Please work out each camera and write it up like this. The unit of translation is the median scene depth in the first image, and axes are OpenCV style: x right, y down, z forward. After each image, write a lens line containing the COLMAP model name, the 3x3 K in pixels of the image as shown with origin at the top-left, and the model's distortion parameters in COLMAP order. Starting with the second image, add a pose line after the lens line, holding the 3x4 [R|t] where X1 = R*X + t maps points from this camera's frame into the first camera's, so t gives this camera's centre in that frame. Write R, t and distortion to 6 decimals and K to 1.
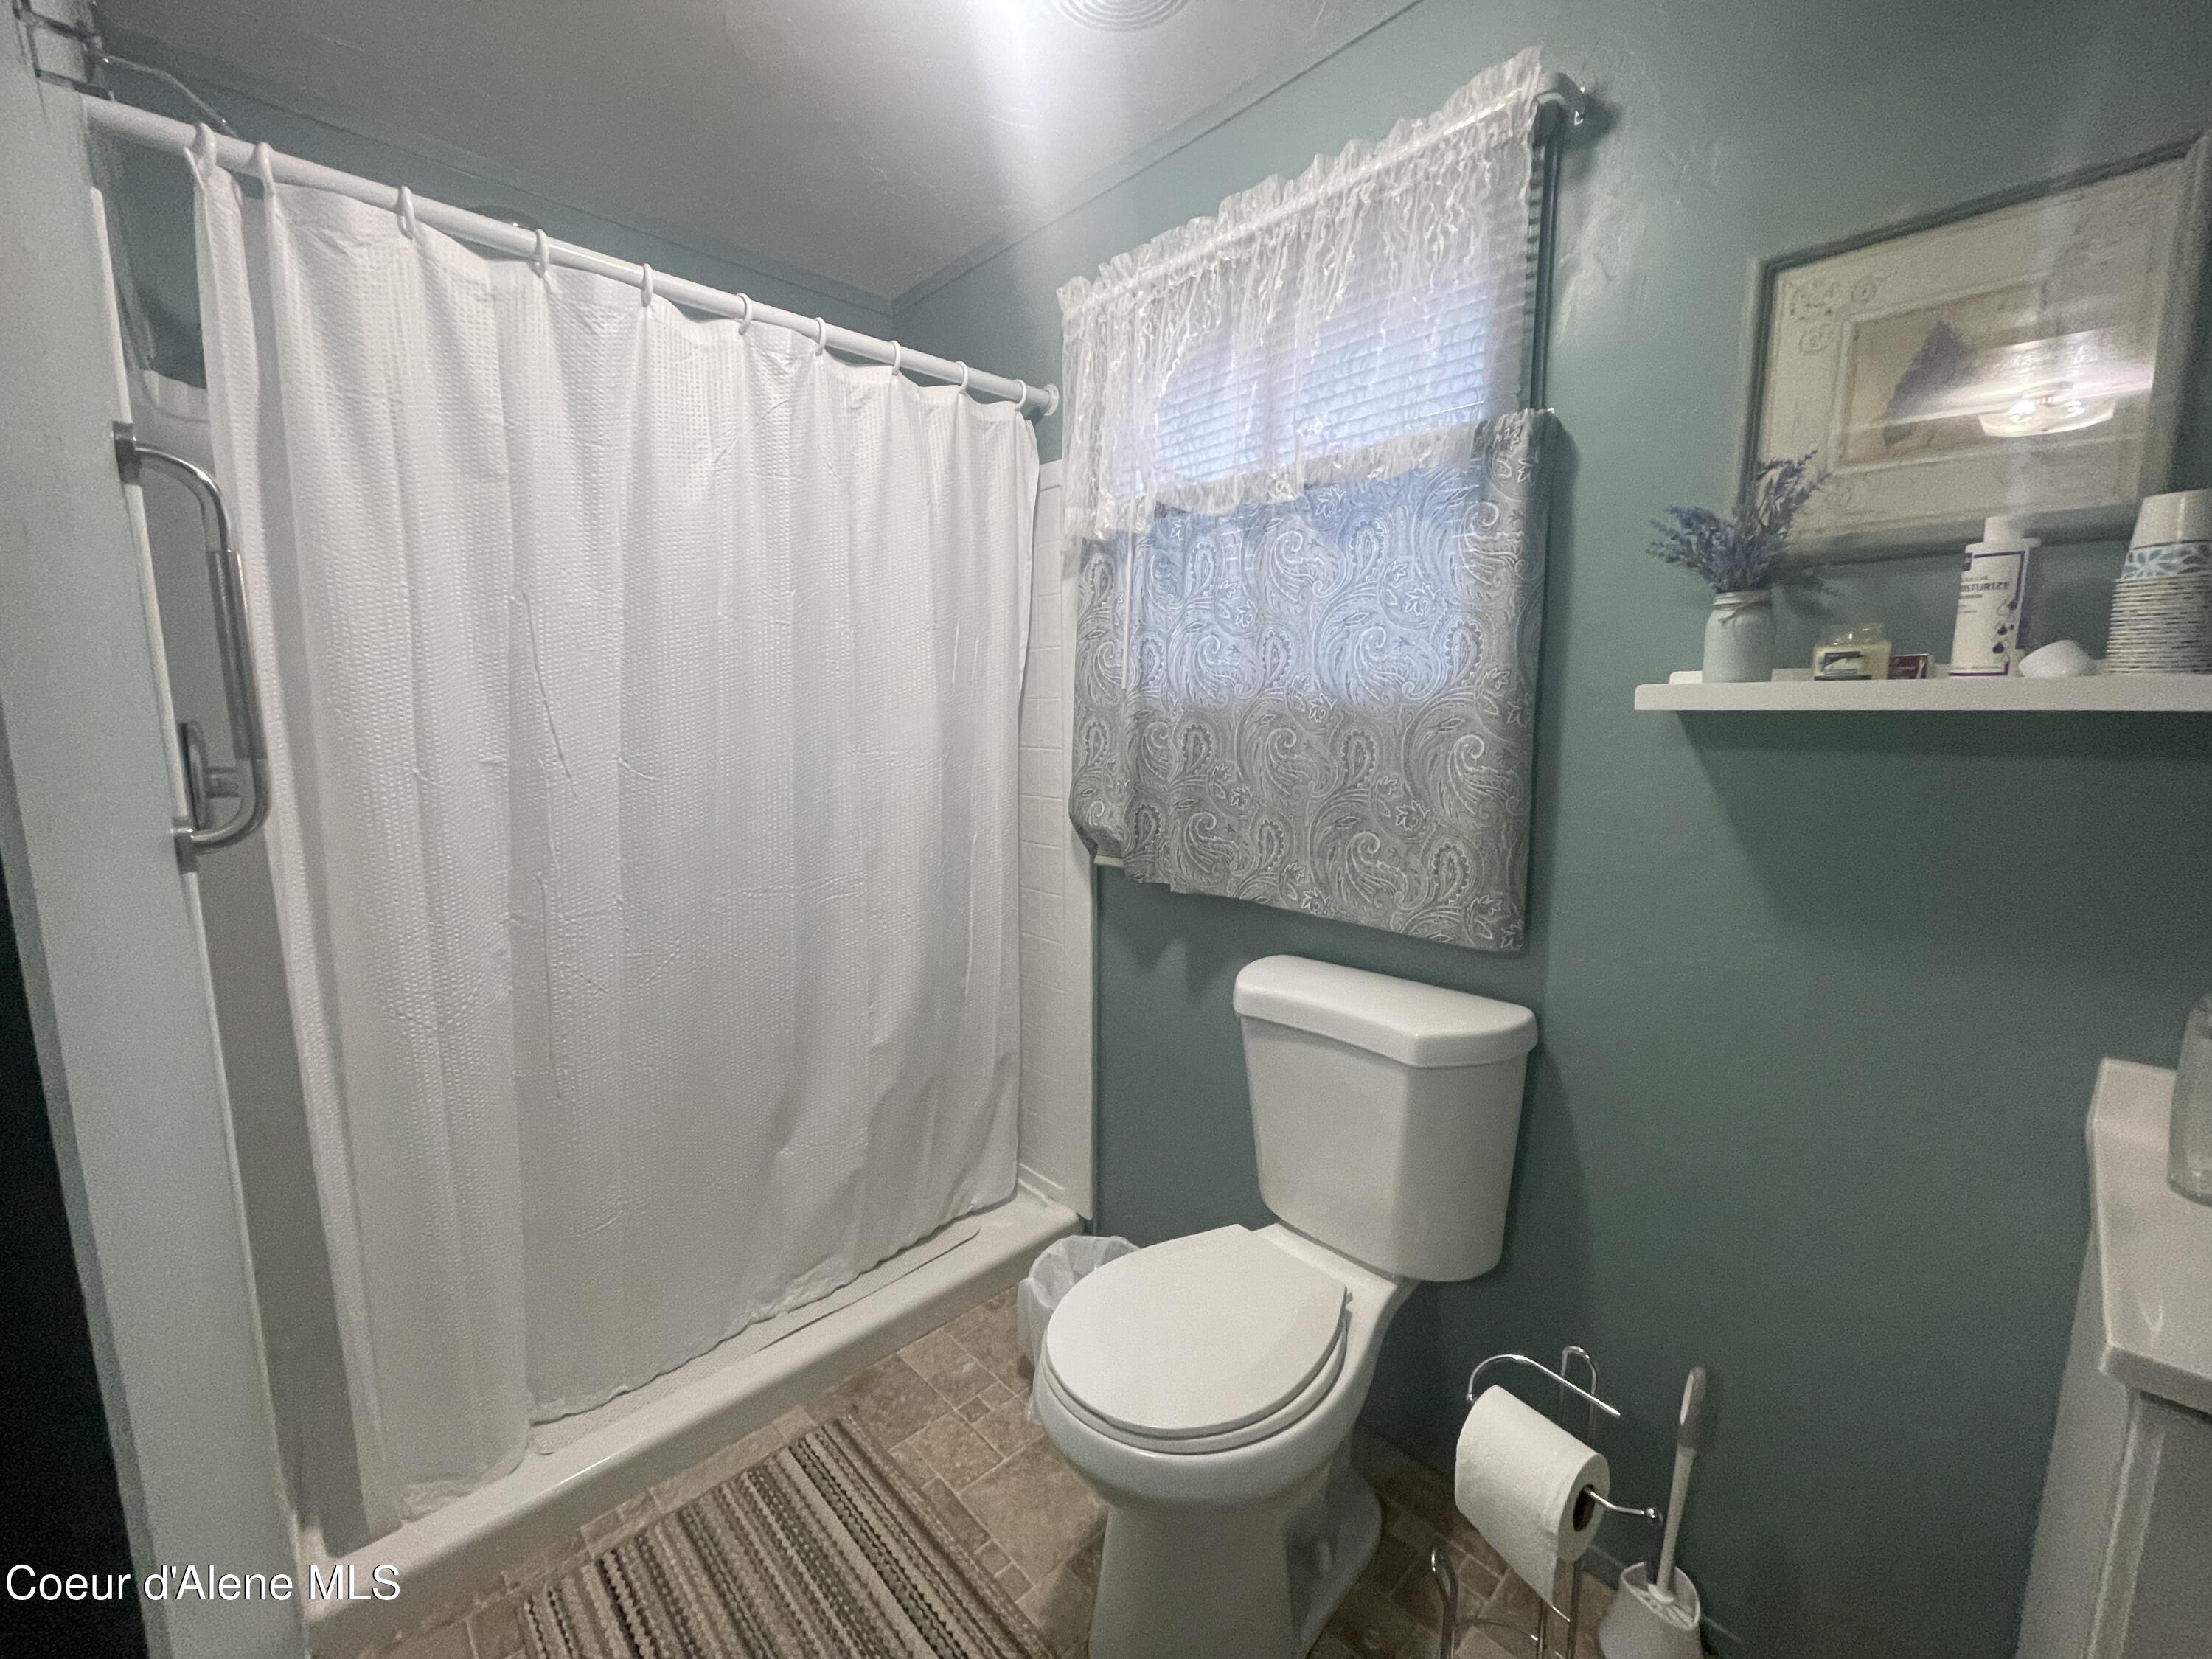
lens RADIAL K [[890.3, 0, 1111.1], [0, 890.3, 834.3], [0, 0, 1]] dist [-0.000166, -0.000101]
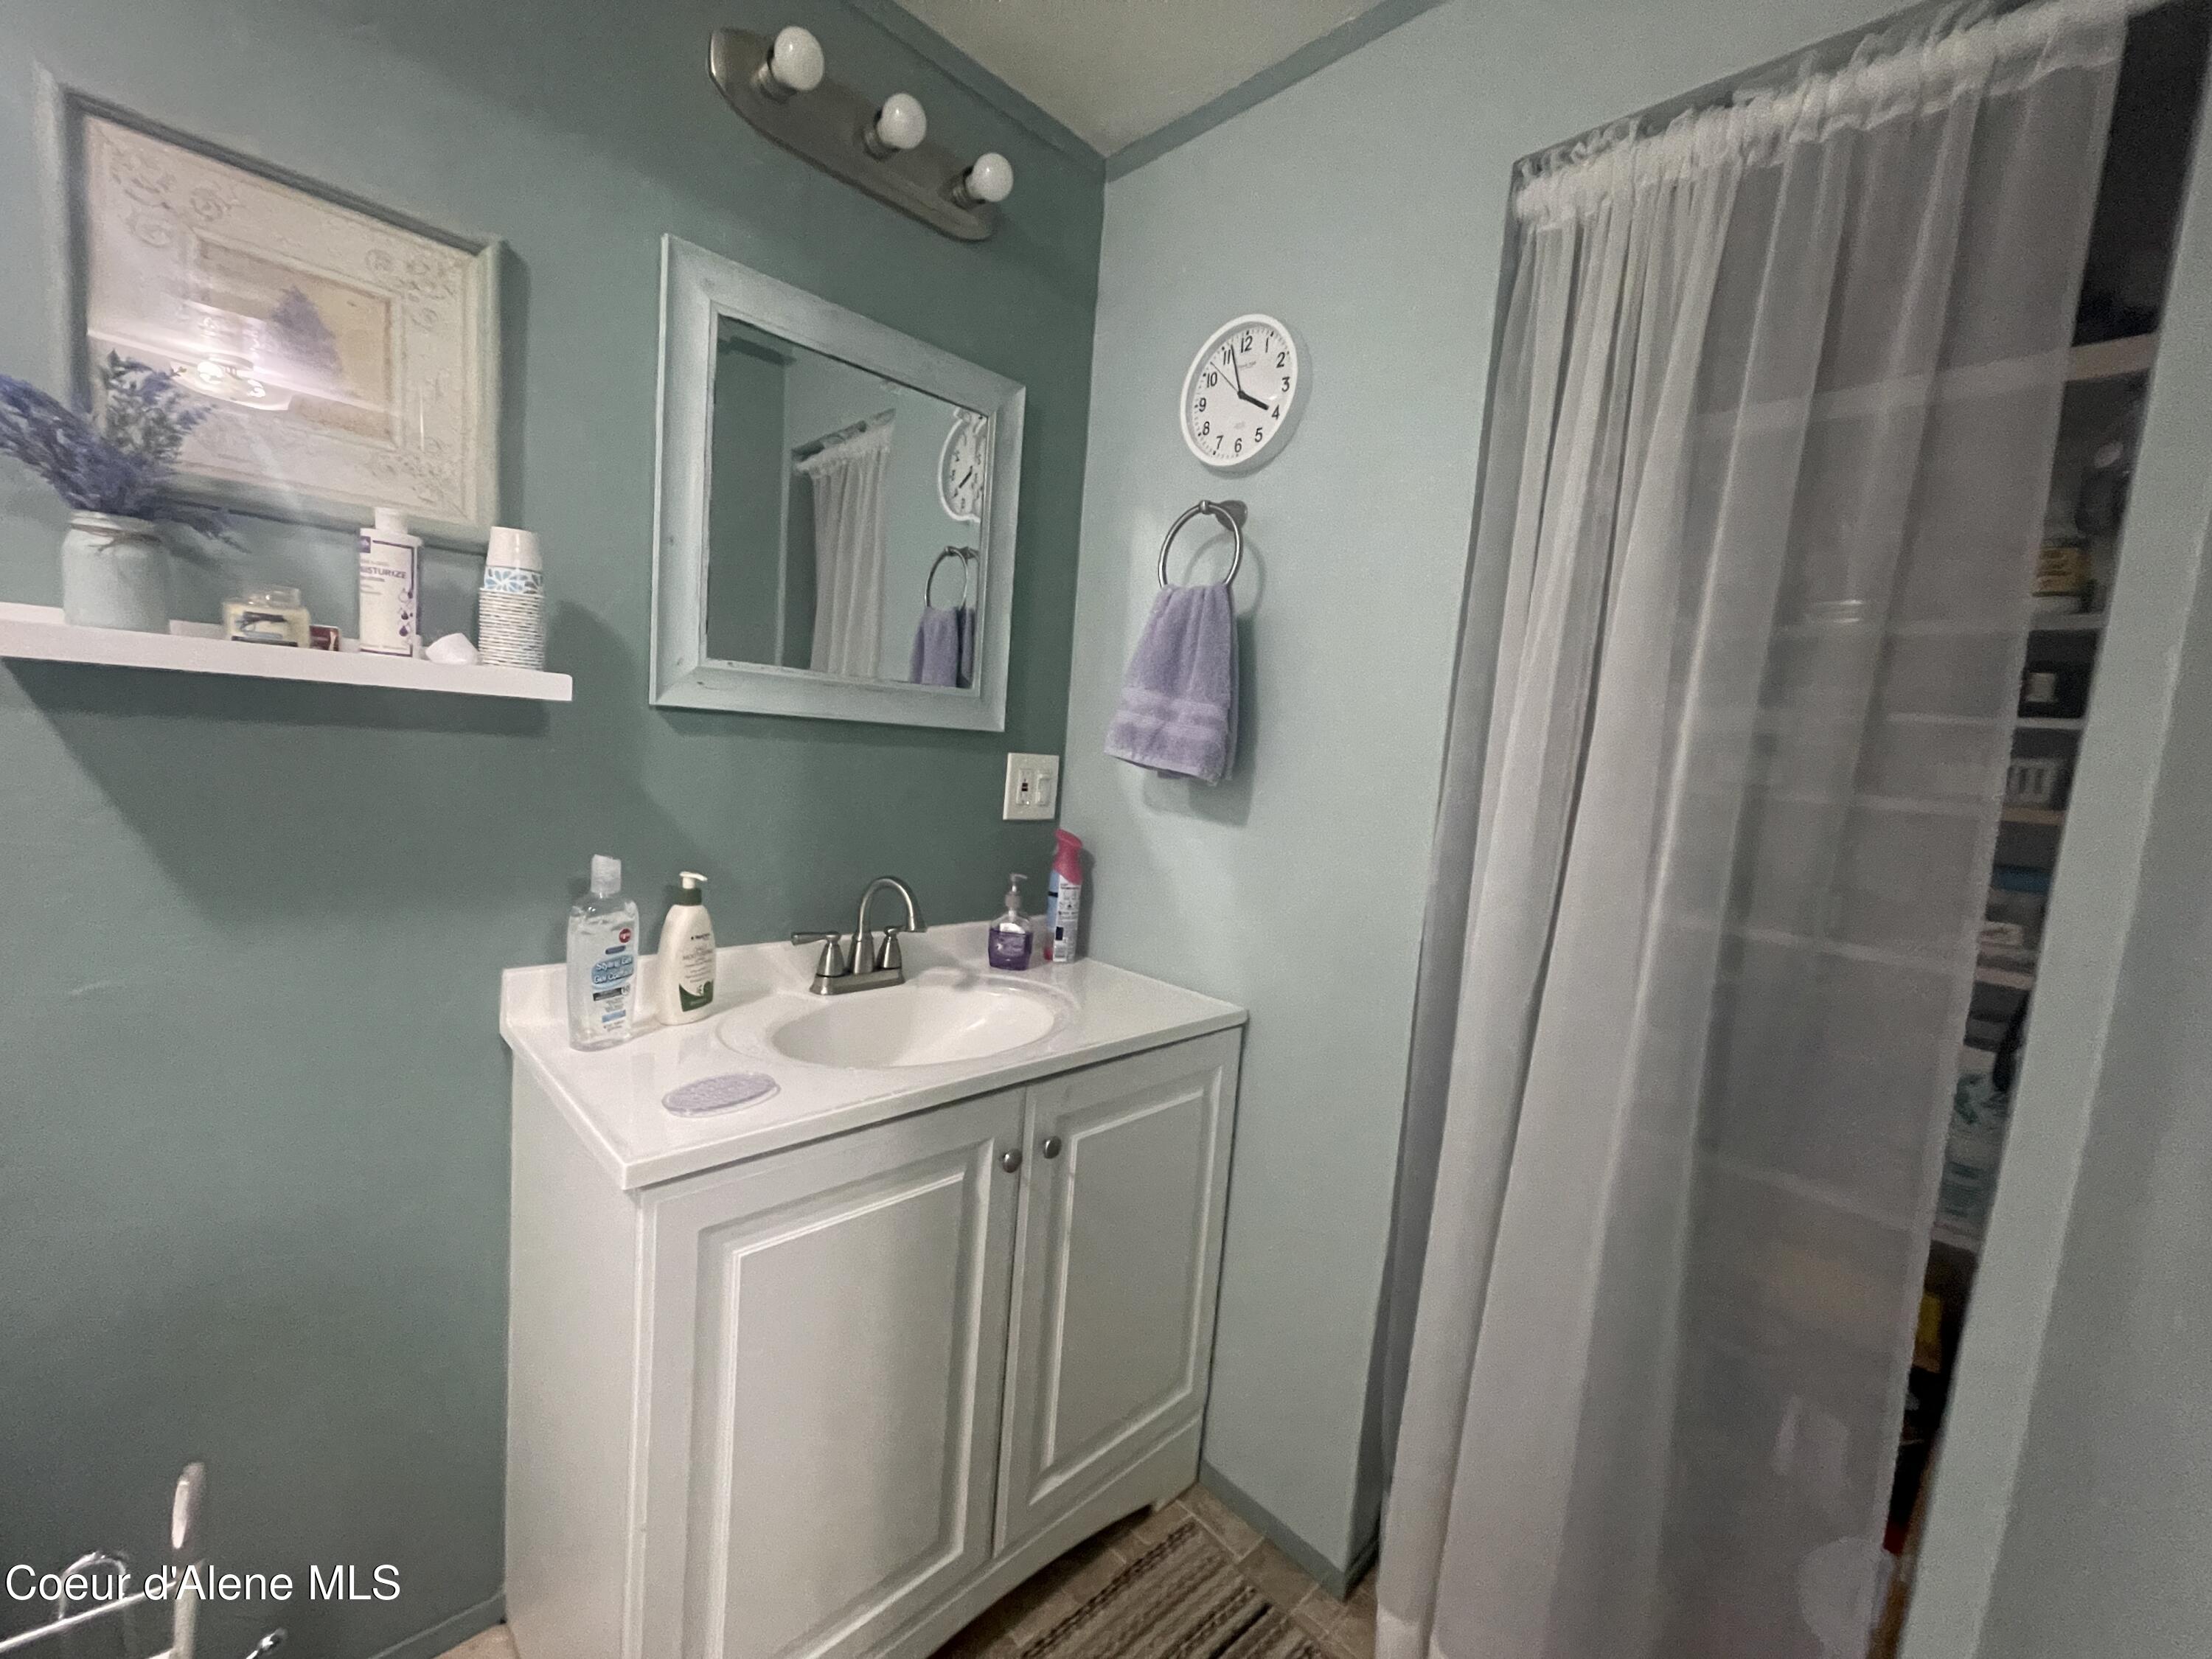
lens RADIAL K [[890.3, 0, 1111.7], [0, 890.3, 838.9], [0, 0, 1]] dist [-0.000166, -0.000101]
pose [[-0.006677, -0.103689, 0.994587, -0.126670], [0.057515, 0.992923, 0.103902, -0.017114], [-0.998322, 0.057897, -0.000667, 0.131657]]
